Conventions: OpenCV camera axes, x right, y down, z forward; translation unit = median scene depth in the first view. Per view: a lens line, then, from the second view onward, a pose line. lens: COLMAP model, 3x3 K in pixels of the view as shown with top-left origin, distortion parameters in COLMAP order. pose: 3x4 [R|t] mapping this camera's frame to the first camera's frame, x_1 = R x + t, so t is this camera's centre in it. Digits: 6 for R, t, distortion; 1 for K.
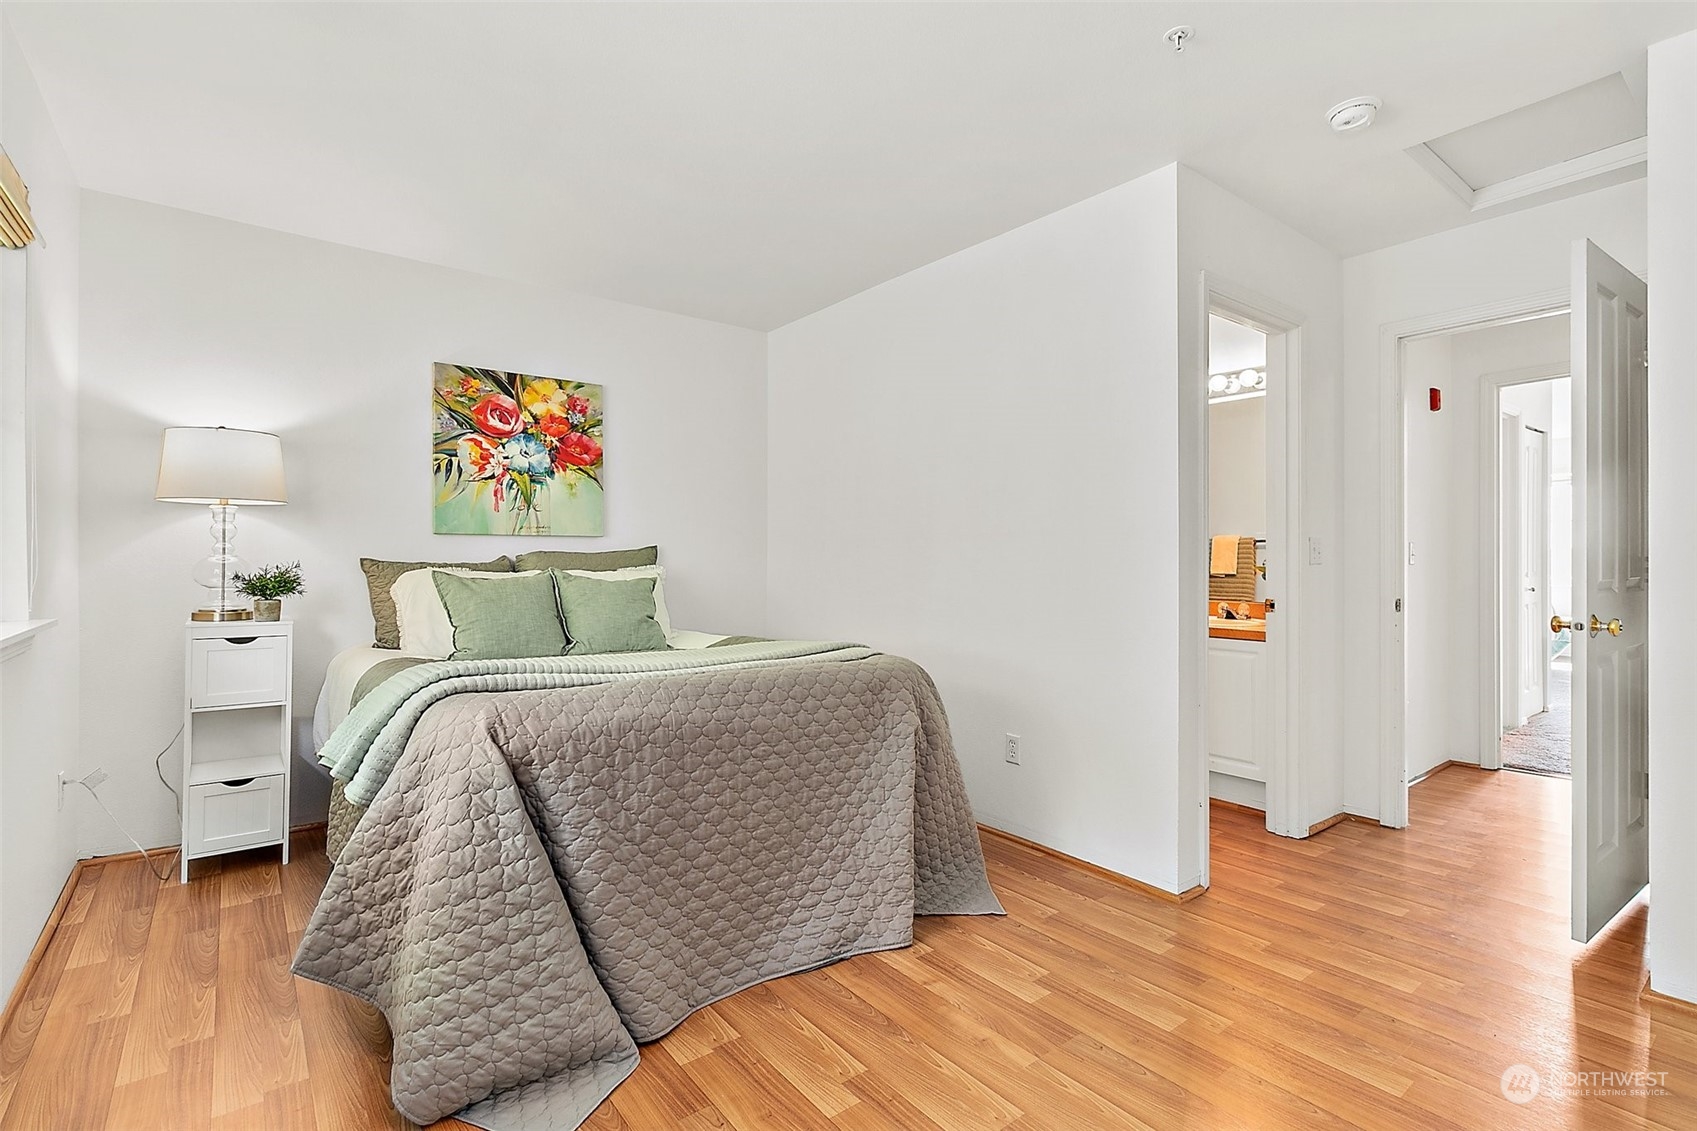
lens RADIAL K [[800.6, 0, 848.3], [0, 800.6, 557.5], [0, 0, 1]] dist [0.002569, -0.001085]
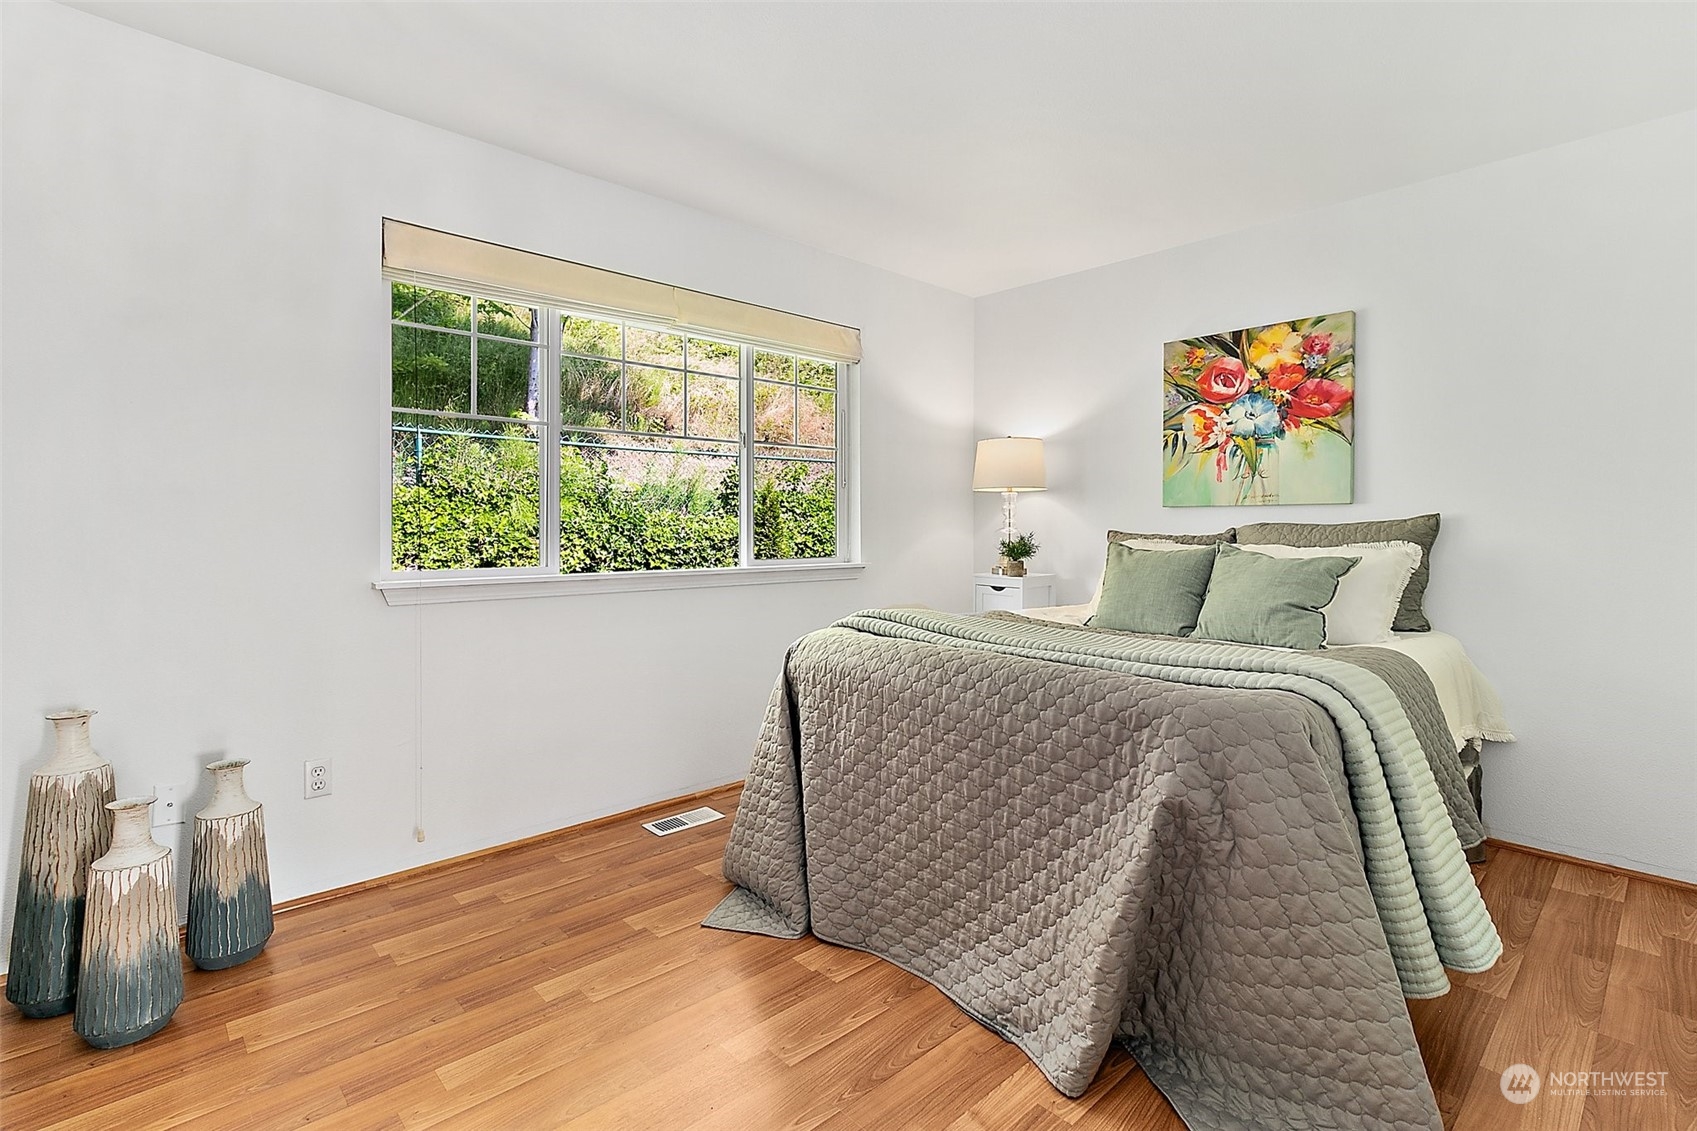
lens RADIAL K [[800.6, 0, 841.5], [0, 800.6, 527.7], [0, 0, 1]] dist [0.002569, -0.001085]
pose [[0.069924, -0.001964, -0.997550, 0.473981], [-0.003512, 0.999991, -0.002215, 0.001106], [0.997546, 0.003658, 0.069917, 0.481349]]
